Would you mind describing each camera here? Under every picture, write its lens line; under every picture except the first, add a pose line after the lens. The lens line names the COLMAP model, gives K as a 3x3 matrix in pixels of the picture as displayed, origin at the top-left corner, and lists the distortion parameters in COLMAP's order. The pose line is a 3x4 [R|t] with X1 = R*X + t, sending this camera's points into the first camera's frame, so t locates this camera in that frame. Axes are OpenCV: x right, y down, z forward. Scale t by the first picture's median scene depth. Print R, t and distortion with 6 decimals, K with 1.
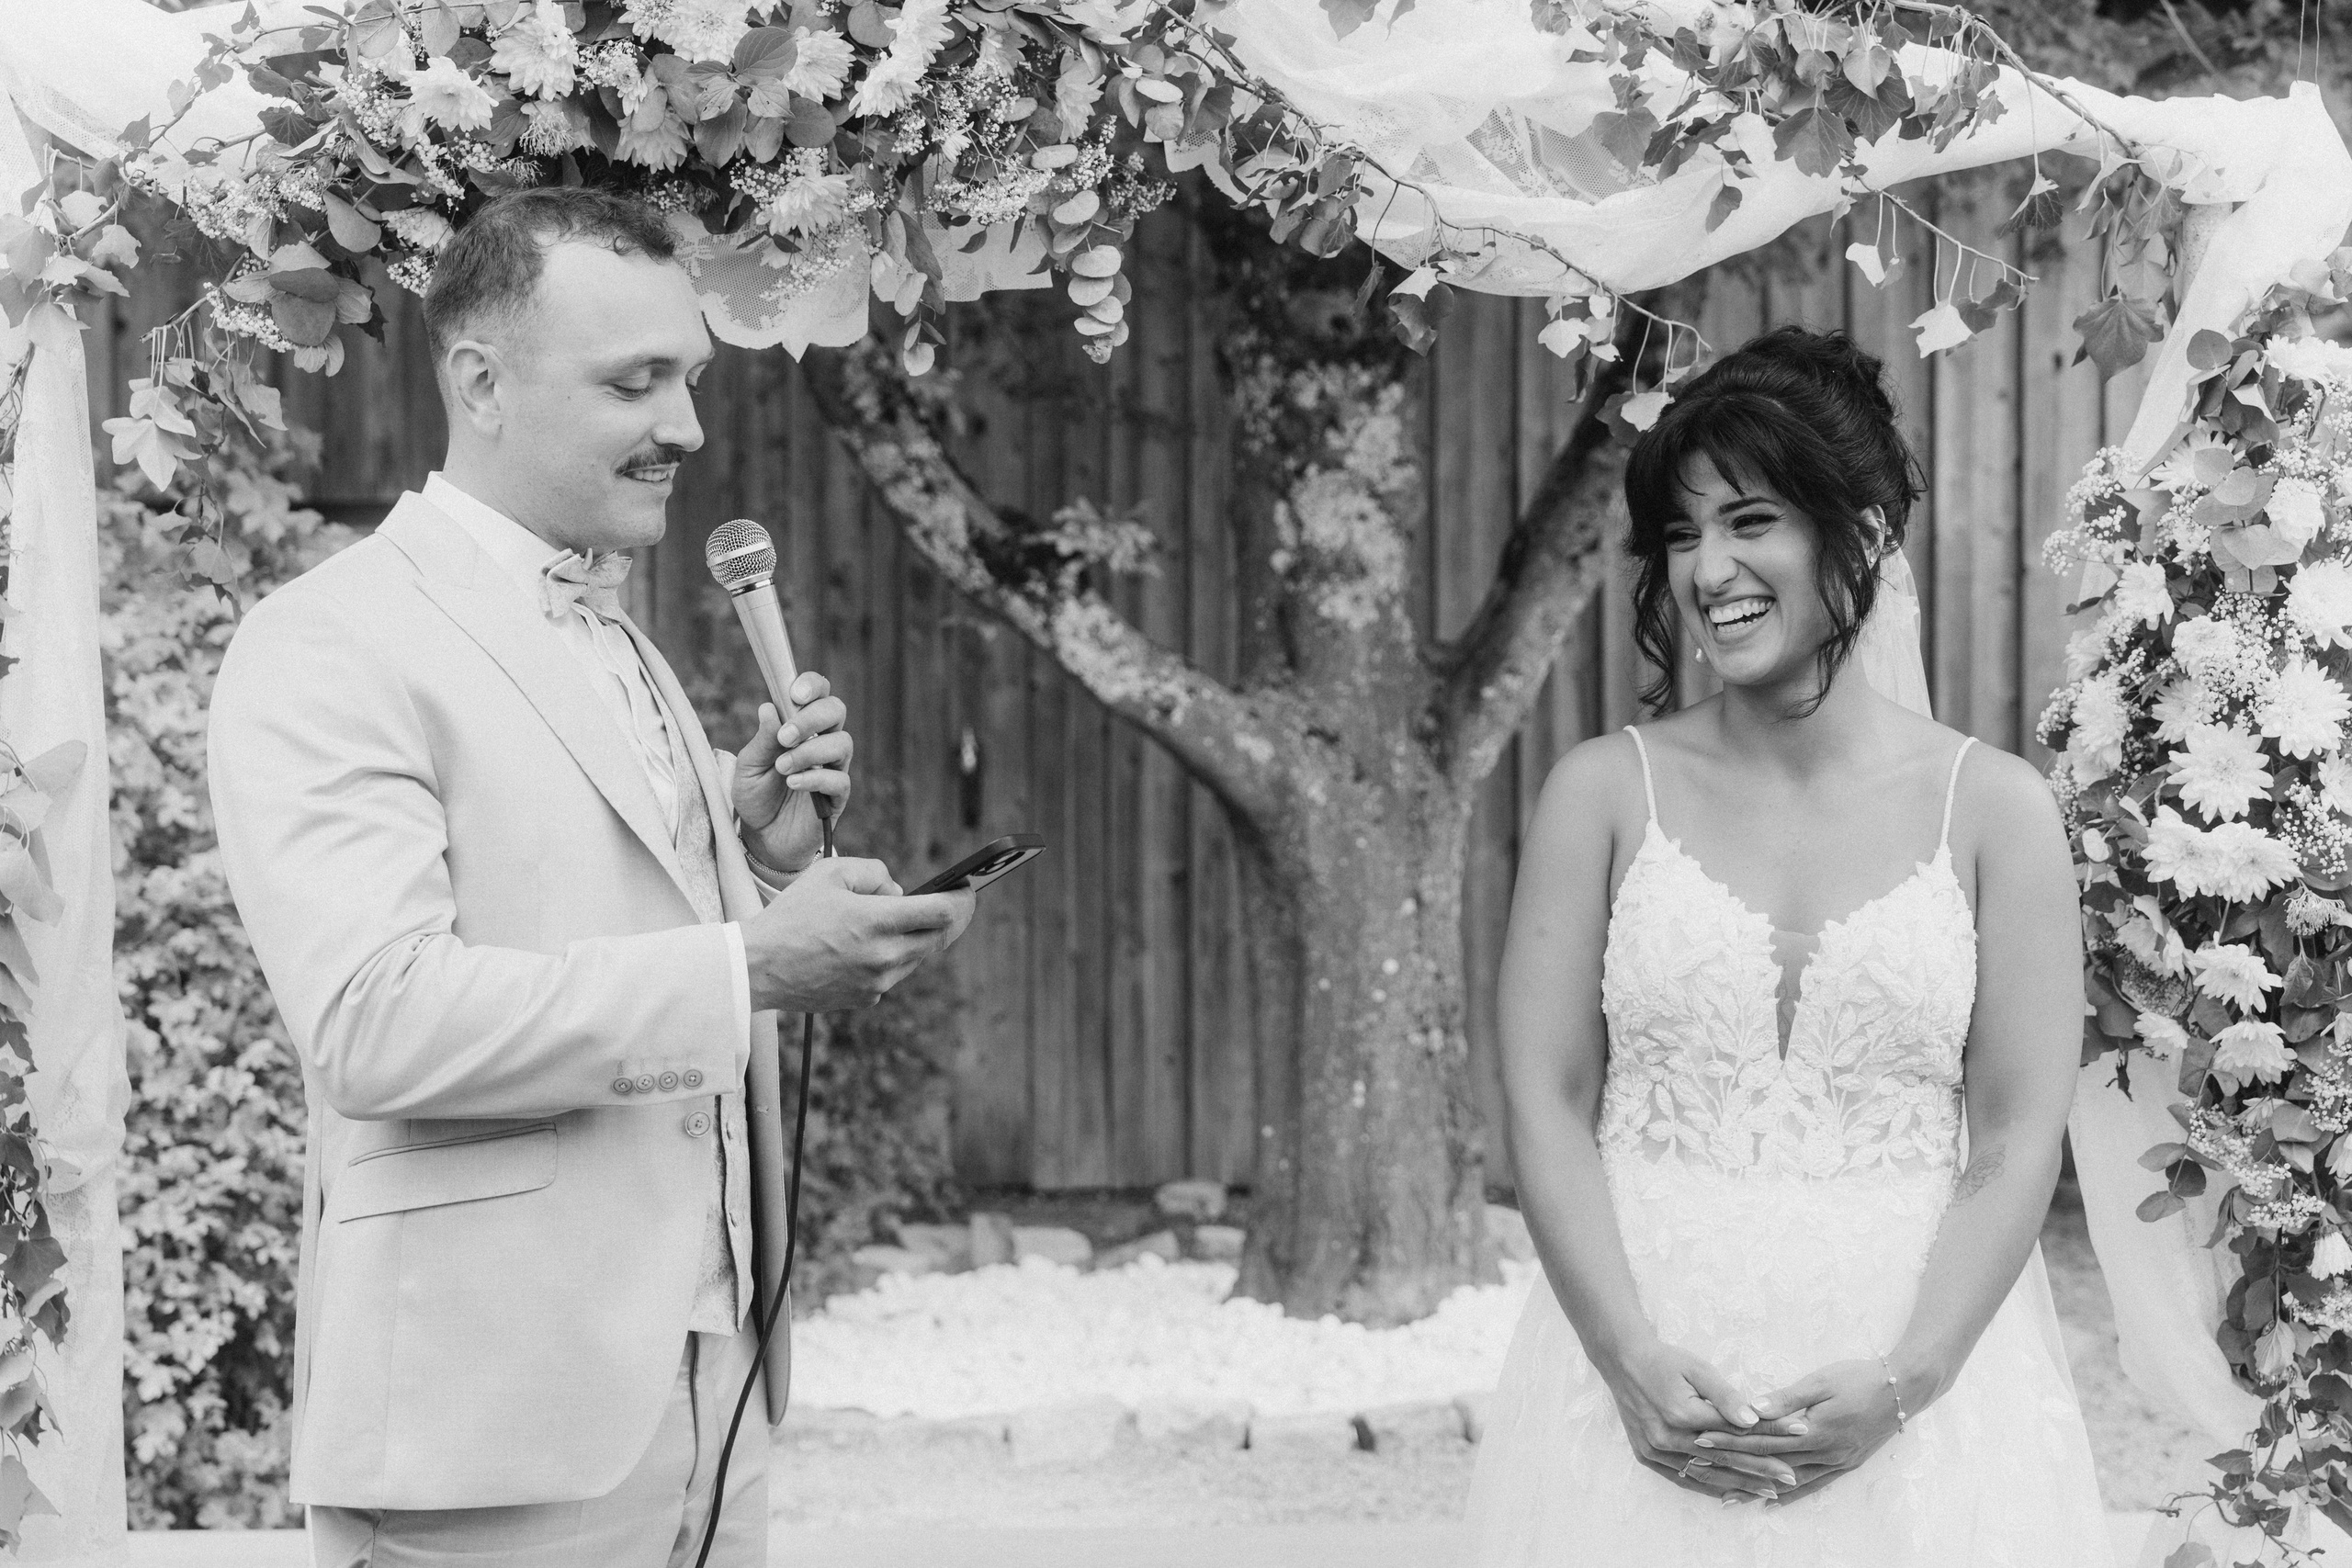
lens RADIAL K [[3724.5, 0, 1257.8], [0, 3724.5, 825.0], [0, 0, 1]] dist [0.036181, 0.000000]
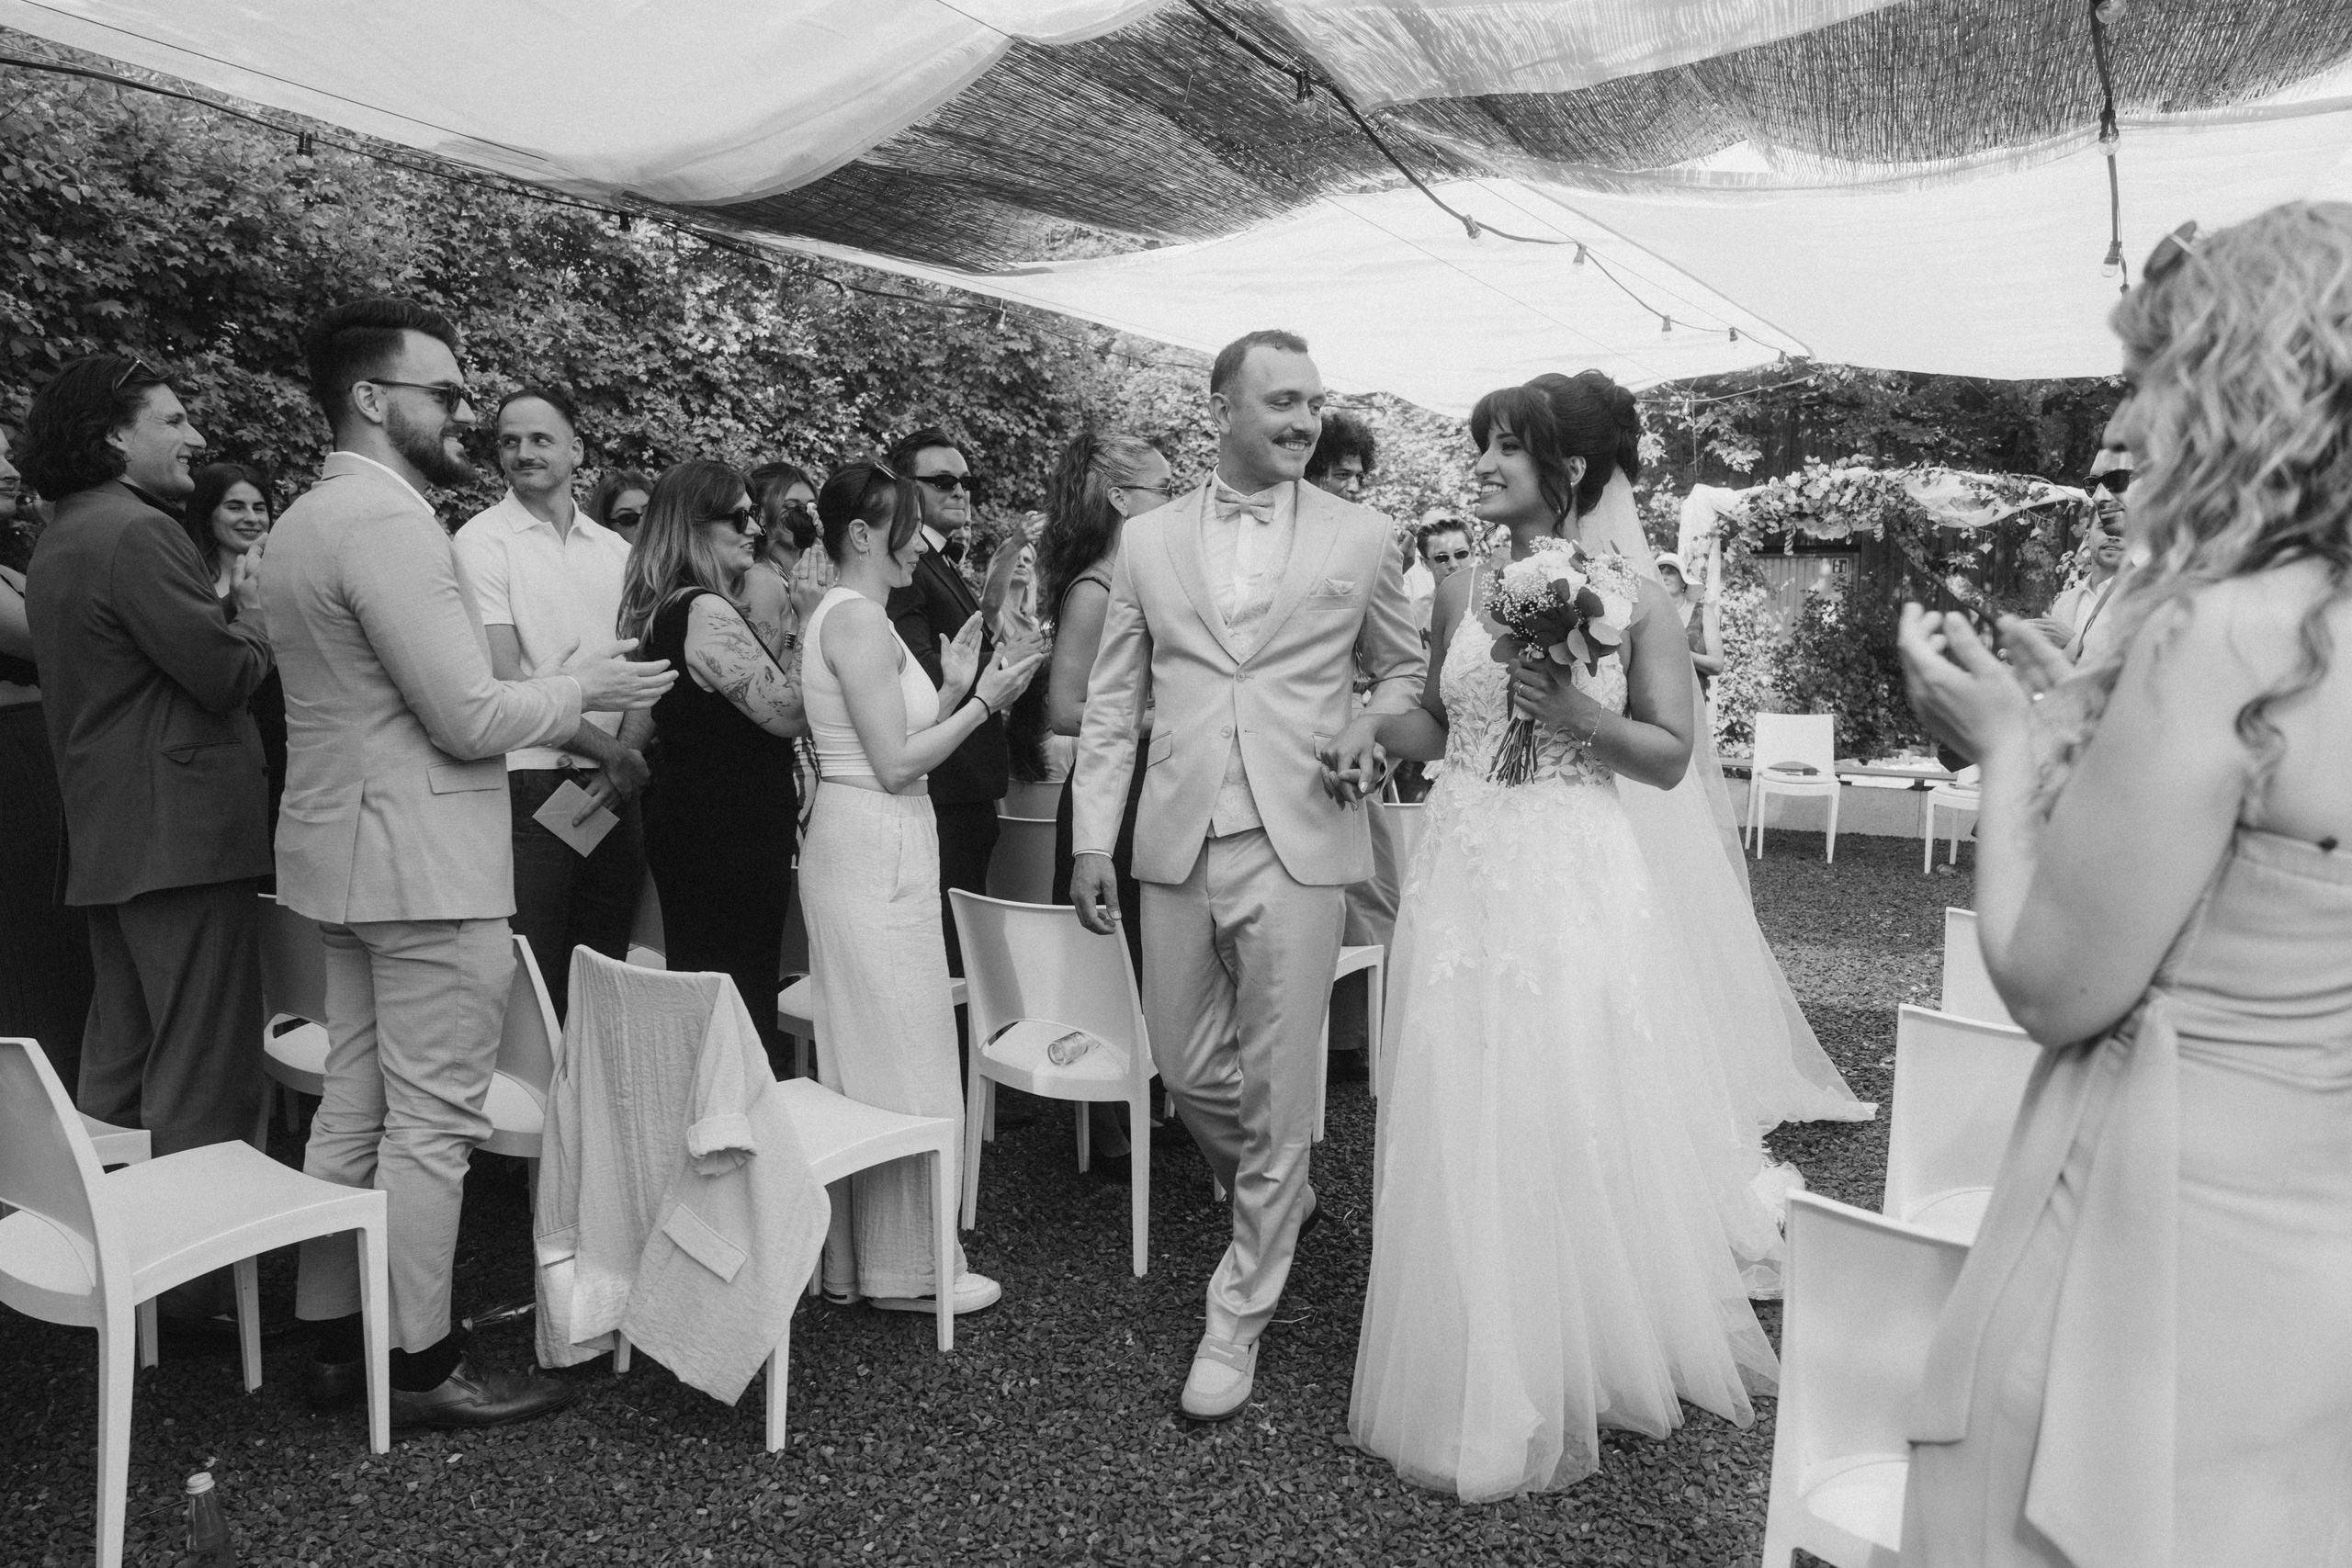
lens RADIAL K [[1512.7, 0, 1213.6], [0, 1512.7, 761.4], [0, 0, 1]] dist [-0.011703, 0.006745]
pose [[0.829553, 0.063192, -0.554842, 0.467839], [-0.027071, 0.996959, 0.073072, 0.094516], [0.557772, -0.045597, 0.828741, -1.795771]]
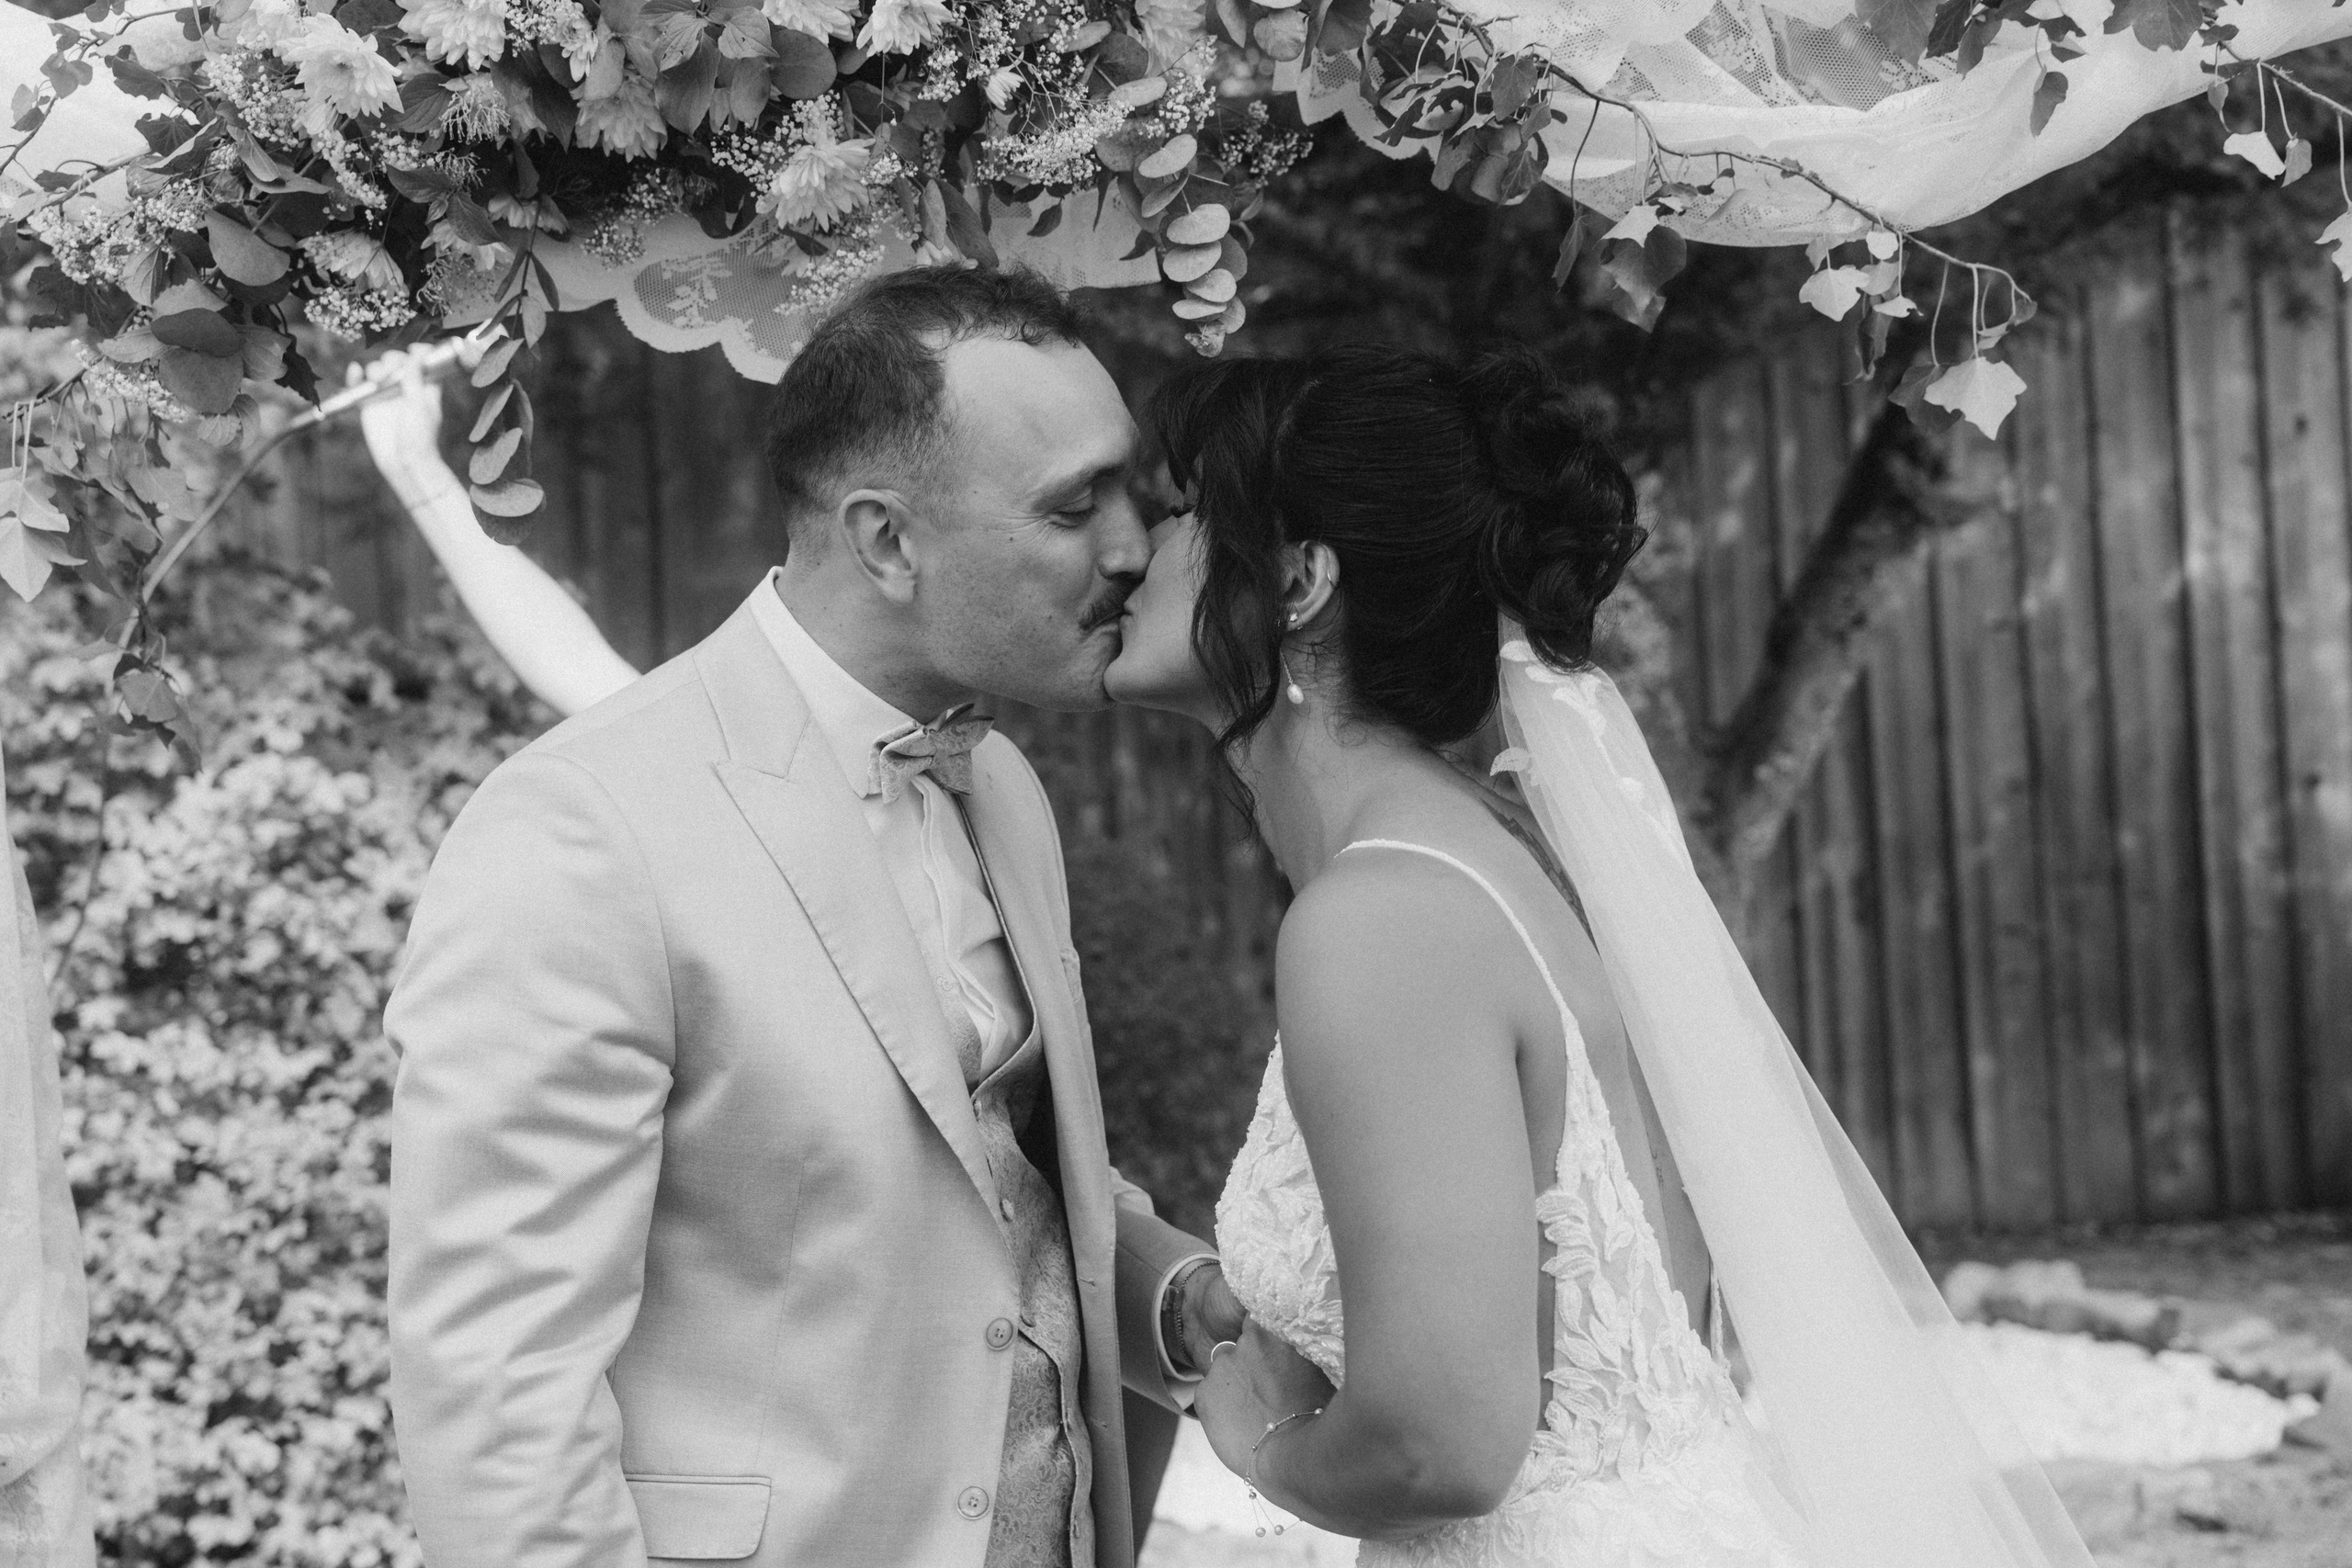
lens RADIAL K [[3083.1, 0, 1173.2], [0, 3083.1, 794.1], [0, 0, 1]] dist [0.019964, 0.000000]
pose [[0.990266, -0.057014, -0.126973, 0.023737], [0.052295, 0.997822, -0.040194, -0.011119], [0.128989, 0.033163, 0.991091, 0.373570]]
